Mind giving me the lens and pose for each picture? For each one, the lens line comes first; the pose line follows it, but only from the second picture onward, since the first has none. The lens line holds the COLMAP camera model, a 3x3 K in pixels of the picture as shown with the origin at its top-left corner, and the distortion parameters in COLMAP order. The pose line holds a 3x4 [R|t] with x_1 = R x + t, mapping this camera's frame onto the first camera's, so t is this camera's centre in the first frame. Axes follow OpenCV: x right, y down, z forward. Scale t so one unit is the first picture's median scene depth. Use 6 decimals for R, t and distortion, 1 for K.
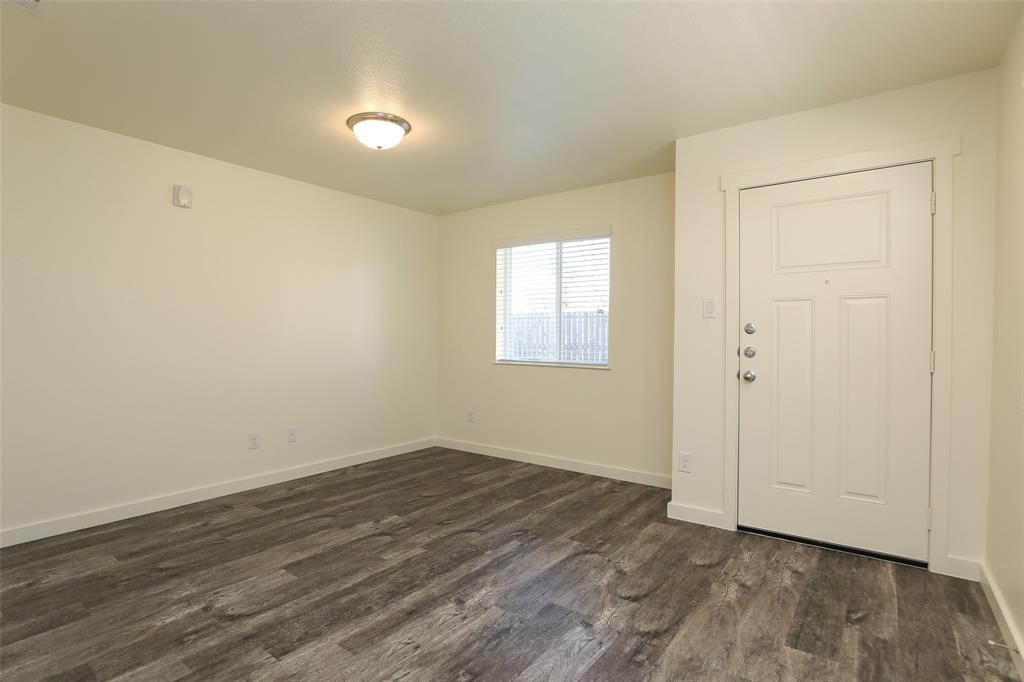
lens RADIAL K [[514.2, 0, 512.2], [0, 514.2, 337.7], [0, 0, 1]] dist [-0.002070, 0.000113]
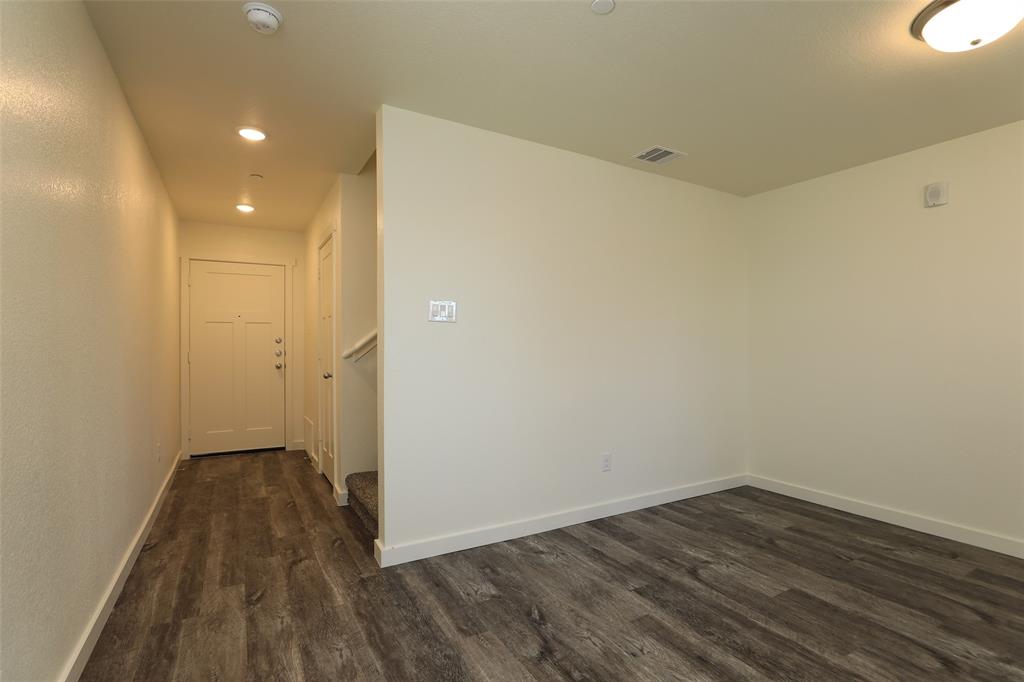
lens RADIAL K [[498.4, 0, 511.3], [0, 498.4, 344.9], [0, 0, 1]] dist [-0.003469, 0.000105]
pose [[-0.399126, -0.007779, -0.916863, 0.619881], [-0.004996, 0.999968, -0.006310, 0.000904], [0.916883, 0.002062, -0.399152, 0.891912]]
